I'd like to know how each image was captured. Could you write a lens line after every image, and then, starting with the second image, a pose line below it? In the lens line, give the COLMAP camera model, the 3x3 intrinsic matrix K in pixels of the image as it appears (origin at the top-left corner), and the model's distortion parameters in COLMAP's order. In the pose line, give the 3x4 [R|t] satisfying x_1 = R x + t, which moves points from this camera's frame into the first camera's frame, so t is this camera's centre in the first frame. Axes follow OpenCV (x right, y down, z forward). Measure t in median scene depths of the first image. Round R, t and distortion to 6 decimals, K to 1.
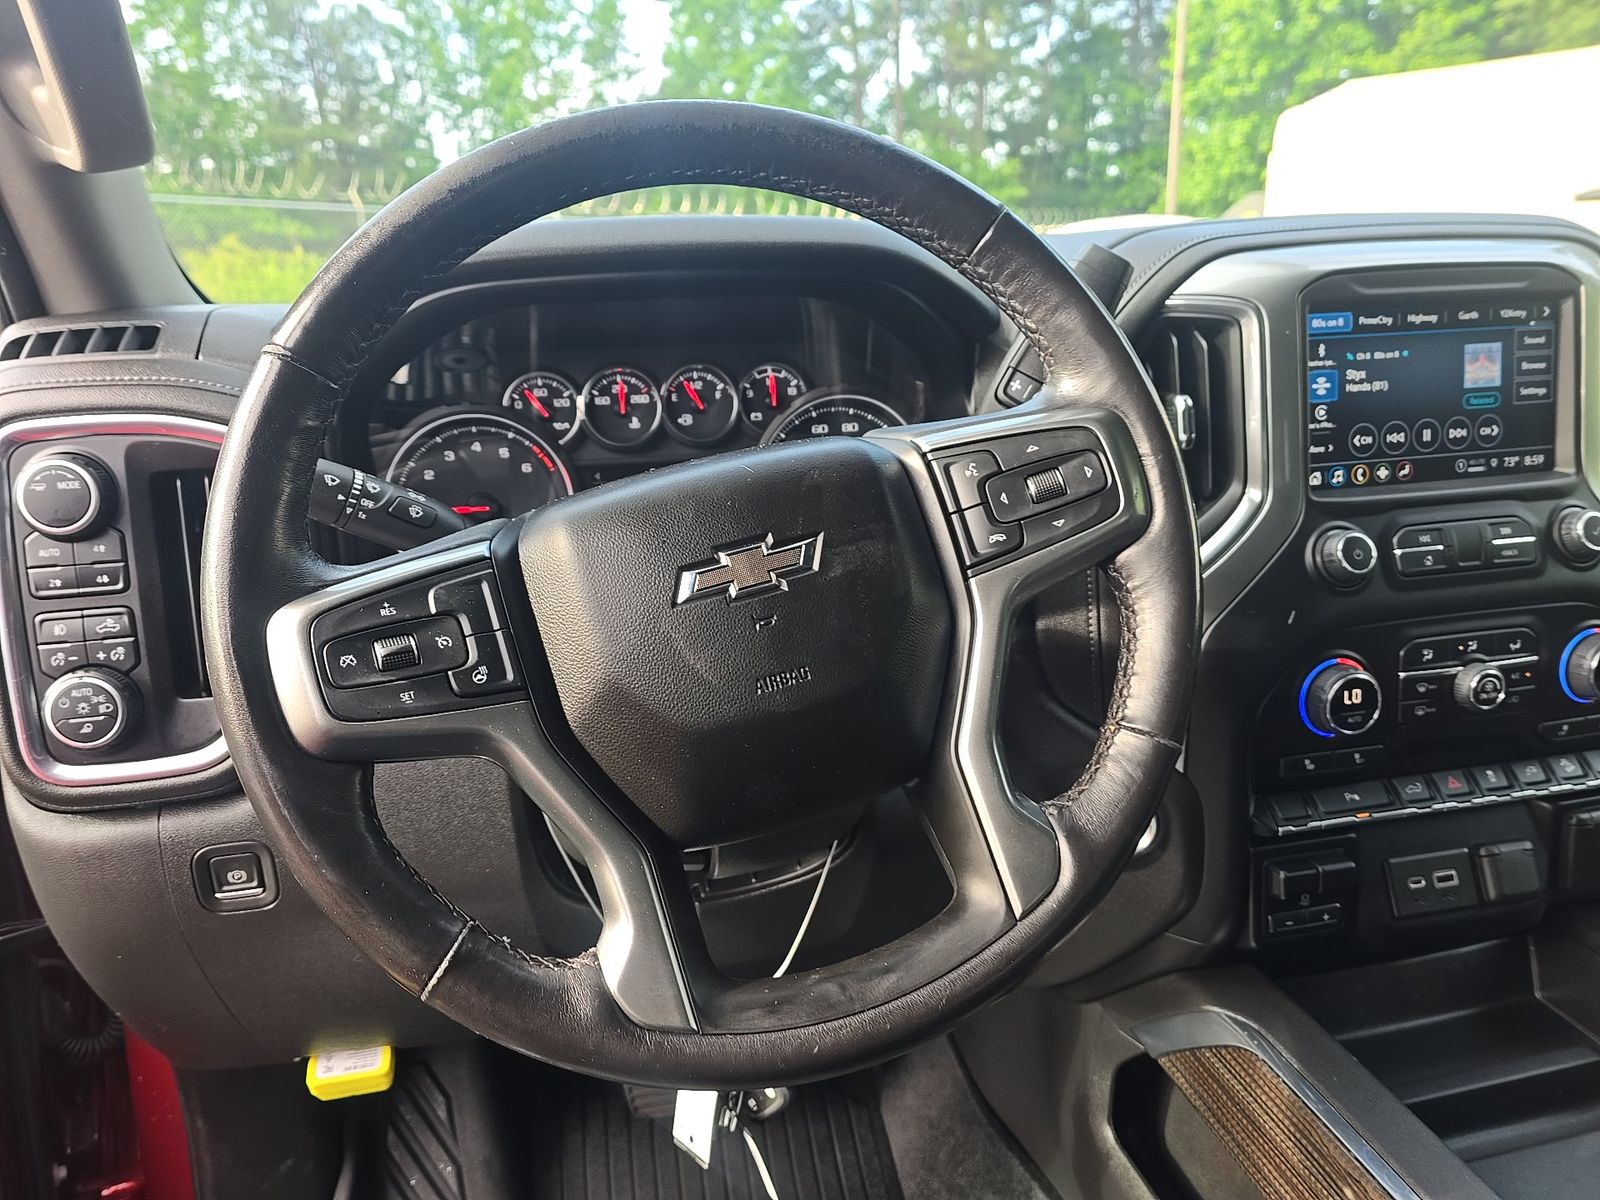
lens RADIAL K [[1077.0, 0, 800.0], [0, 1077.0, 600.0], [0, 0, 1]] dist [0.030141, -0.035688]
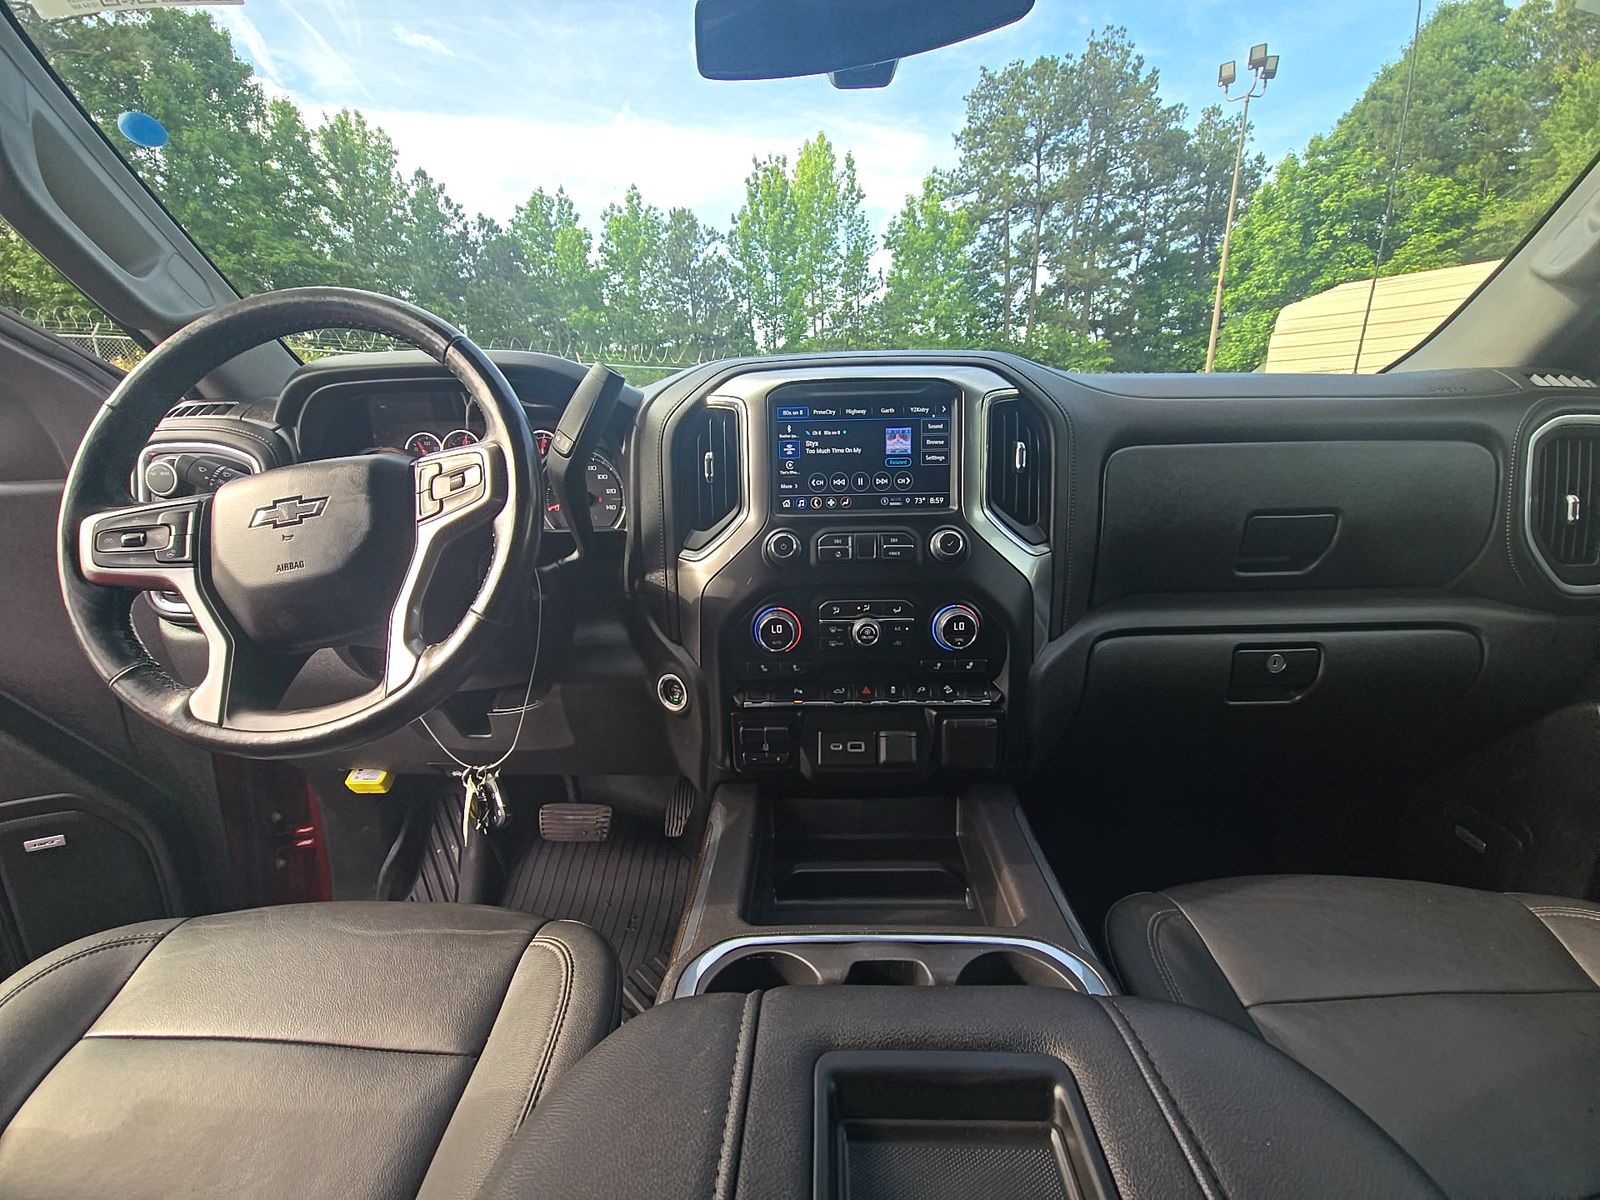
lens RADIAL K [[639.7, 0, 800.0], [0, 639.7, 600.0], [0, 0, 1]] dist [-0.001565, -0.000418]
pose [[0.972159, 0.079485, -0.220428, 0.740268], [-0.079986, 0.996774, 0.006665, 0.032221], [0.220247, 0.011152, 0.975380, 0.016777]]
